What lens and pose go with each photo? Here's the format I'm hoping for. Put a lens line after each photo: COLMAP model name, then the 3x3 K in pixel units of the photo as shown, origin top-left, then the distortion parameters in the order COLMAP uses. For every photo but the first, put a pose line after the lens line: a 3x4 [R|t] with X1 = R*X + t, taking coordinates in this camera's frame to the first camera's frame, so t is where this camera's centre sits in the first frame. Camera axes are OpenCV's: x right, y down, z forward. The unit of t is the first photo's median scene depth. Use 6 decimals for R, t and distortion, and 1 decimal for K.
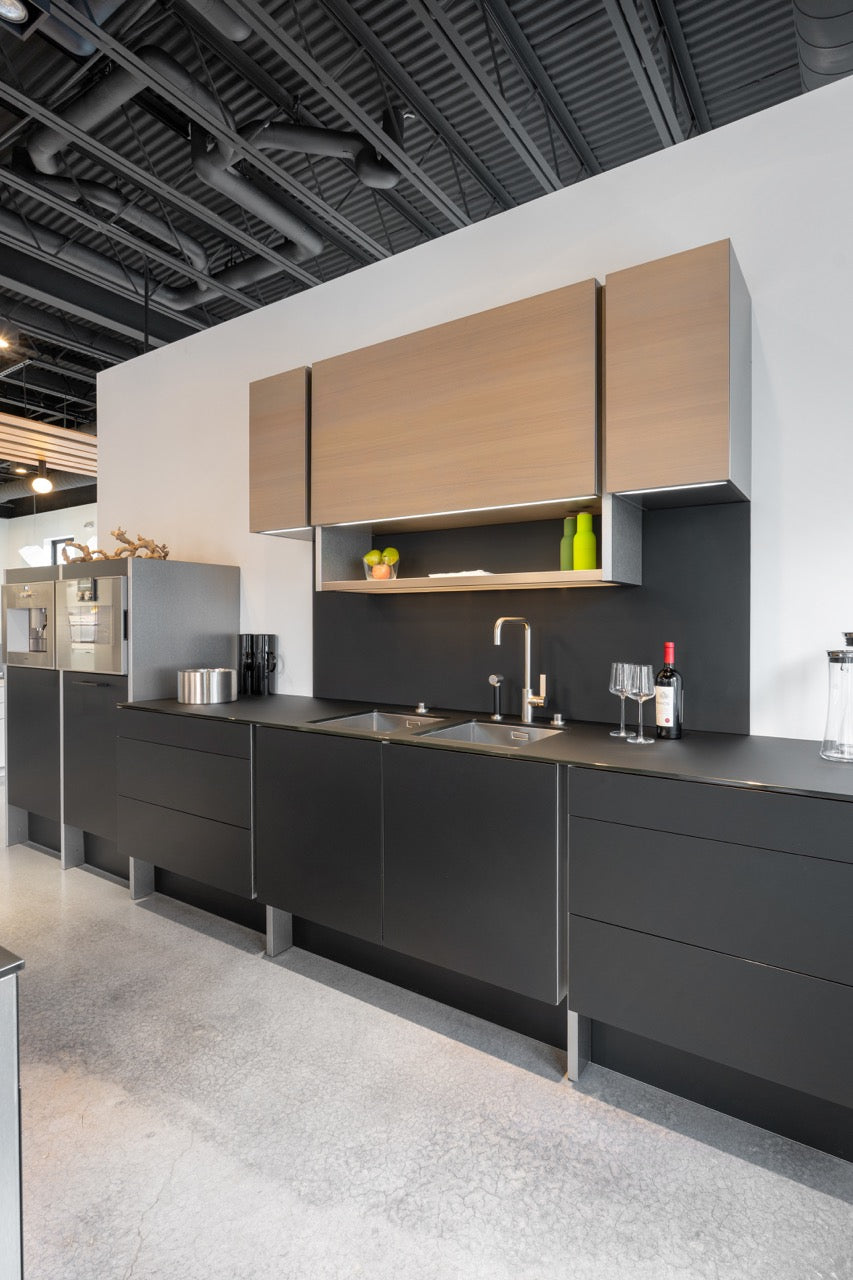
lens RADIAL K [[626.3, 0, 475.5], [0, 626.3, 629.9], [0, 0, 1]] dist [-0.003211, -0.000155]
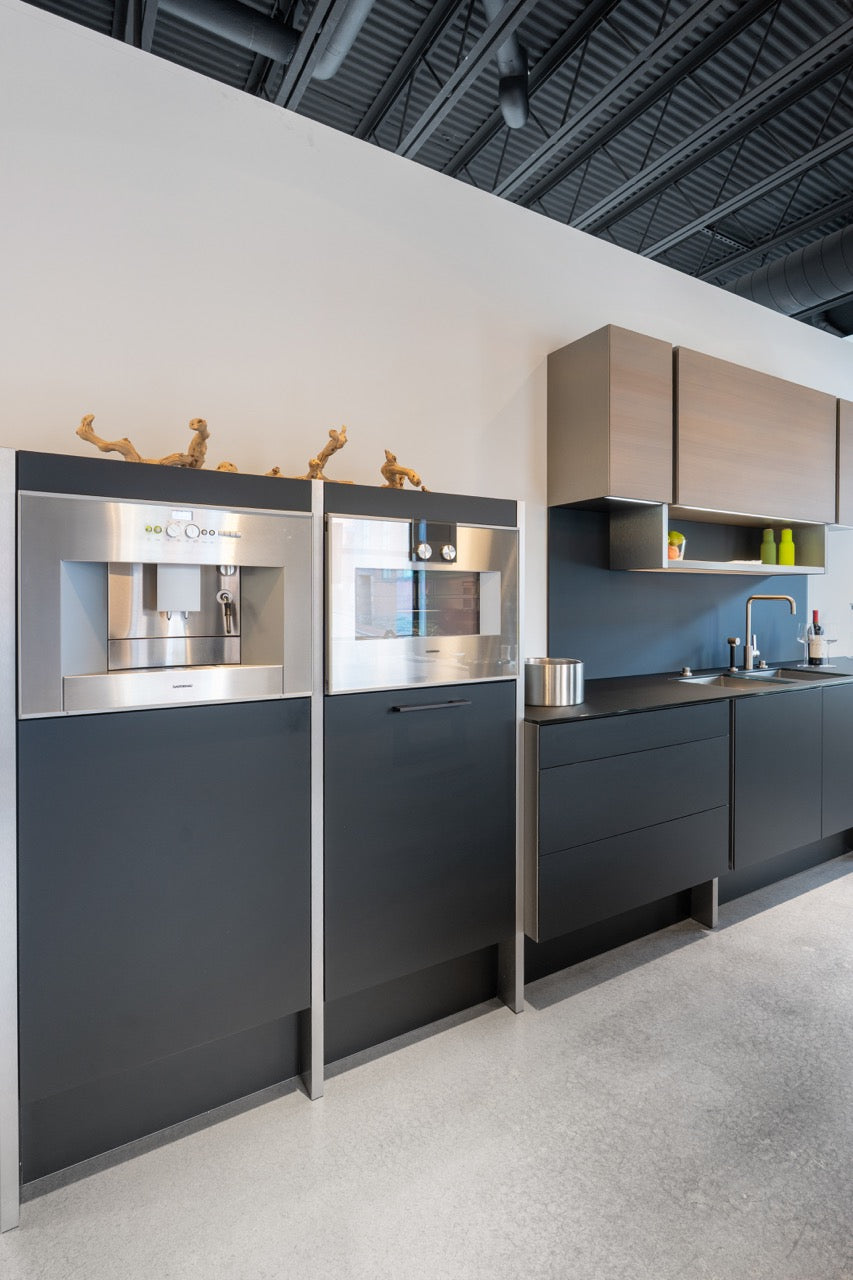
lens RADIAL K [[646.5, 0, 491.0], [0, 646.5, 604.6], [0, 0, 1]] dist [0.002147, -0.000154]
pose [[0.416996, -0.009017, 0.908864, -1.302079], [0.010254, 0.999934, 0.005215, -0.010932], [-0.908851, 0.007145, 0.417061, 0.808484]]
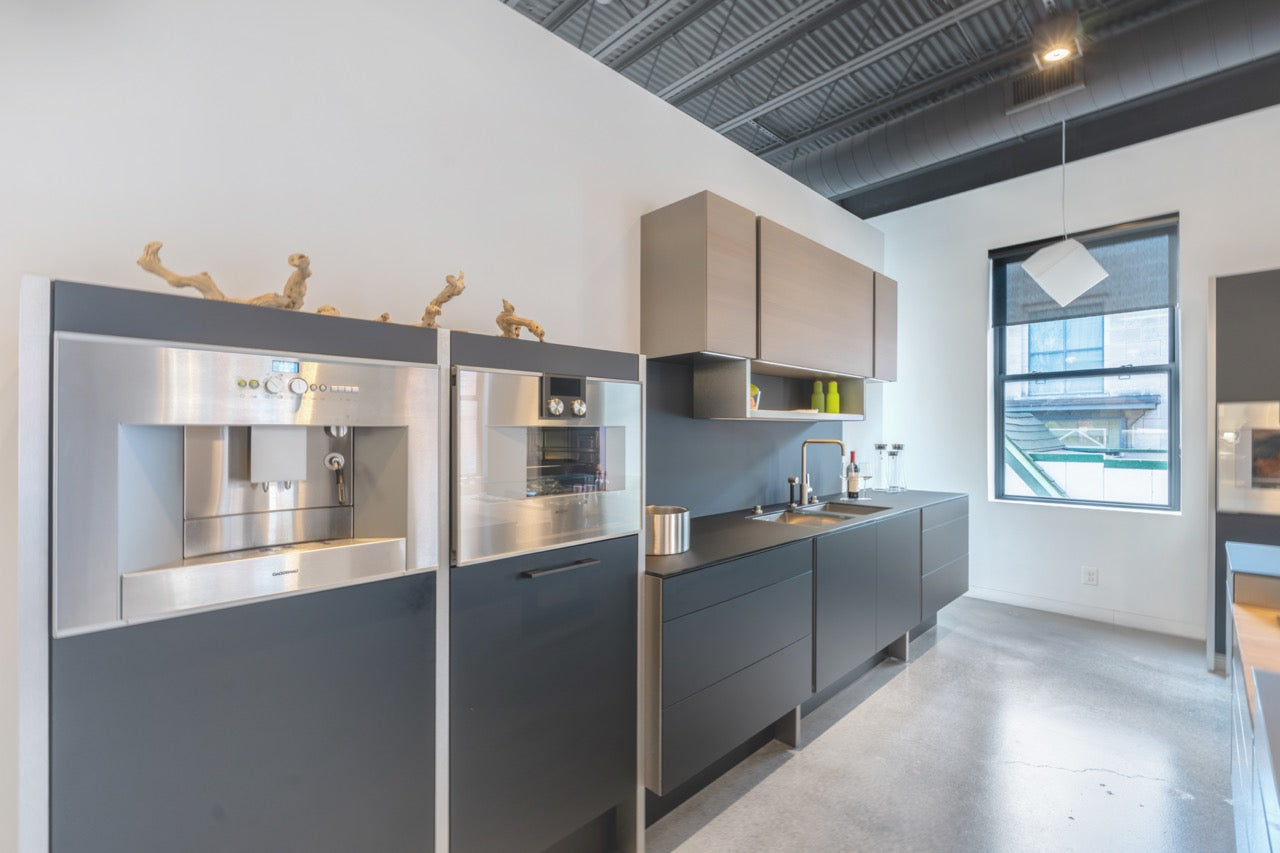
lens RADIAL K [[555.9, 0, 641.8], [0, 555.9, 431.0], [0, 0, 1]] dist [-0.002630, 0.000249]
pose [[0.238752, 0.001025, 0.971080, -1.234184], [0.013126, 0.999905, -0.004283, -0.035592], [-0.970992, 0.013769, 0.238716, 0.934009]]
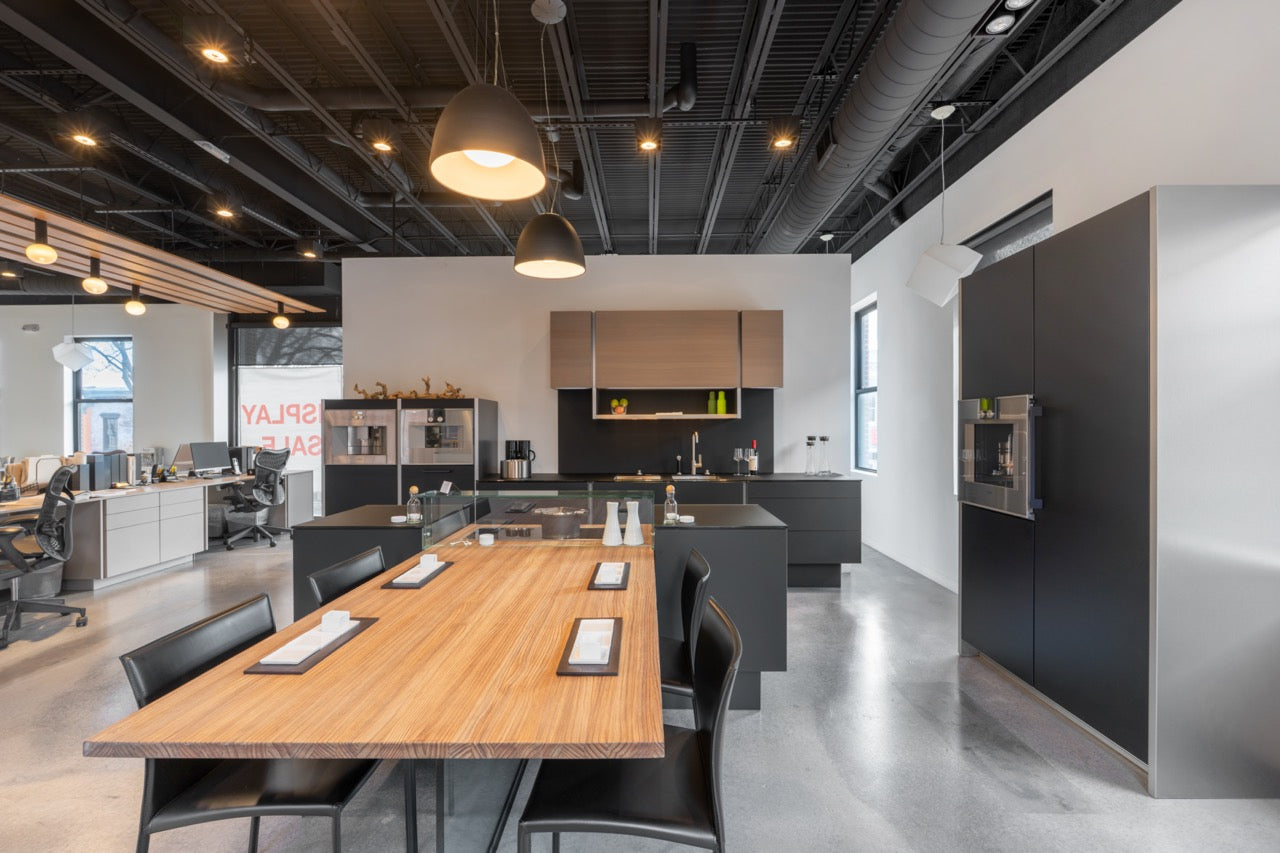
lens RADIAL K [[551.5, 0, 640.6], [0, 551.5, 428.9], [0, 0, 1]] dist [-0.004245, 0.000046]
pose [[0.856375, -0.006290, 0.516316, -1.049559], [0.010423, 0.999933, -0.005106, -0.018431], [-0.516249, 0.009754, 0.856383, -0.636871]]
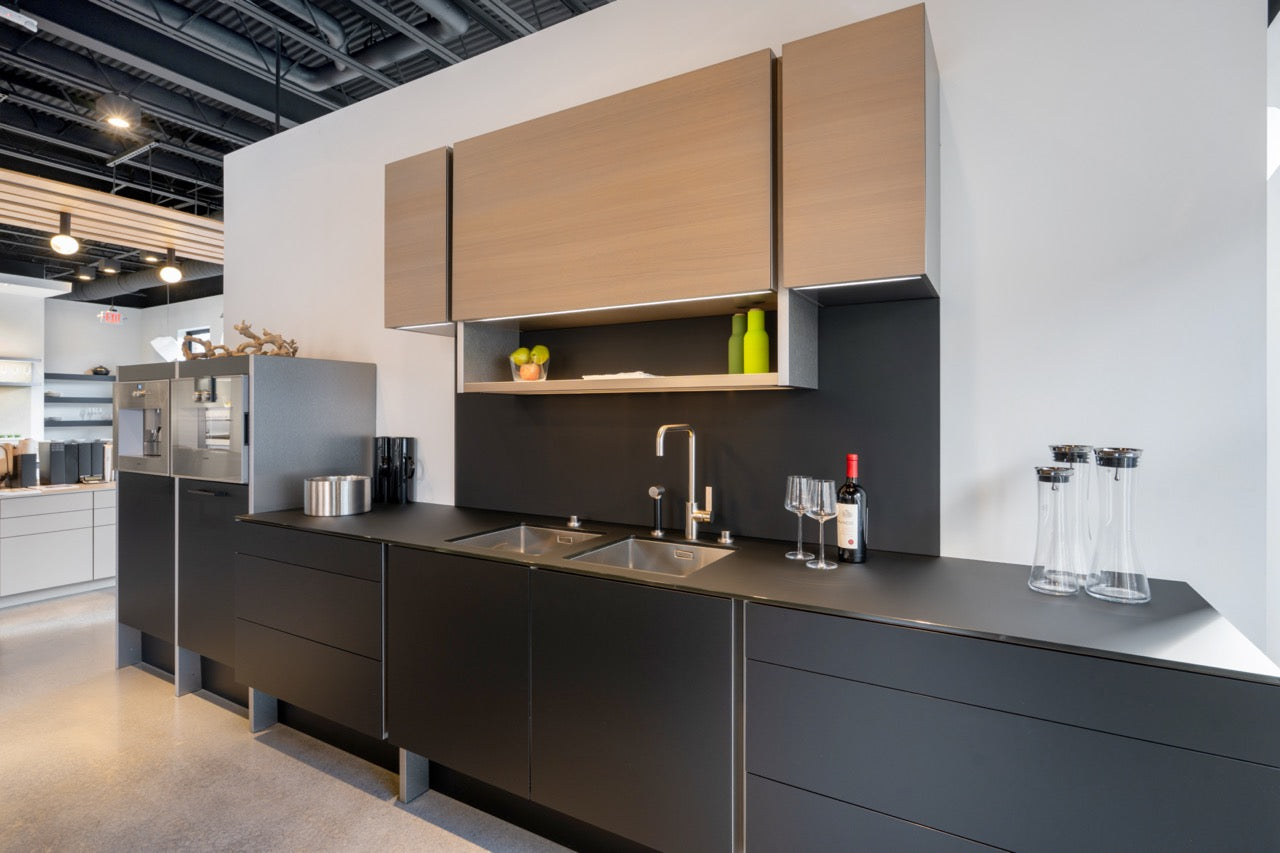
lens RADIAL K [[626.3, 0, 641.5], [0, 626.3, 412.6], [0, 0, 1]] dist [-0.003211, -0.000155]
pose [[0.999599, 0.000408, 0.028311, -0.013333], [-0.000007, 0.999899, -0.014185, -0.020141], [-0.028314, 0.014179, 0.999499, 0.083509]]
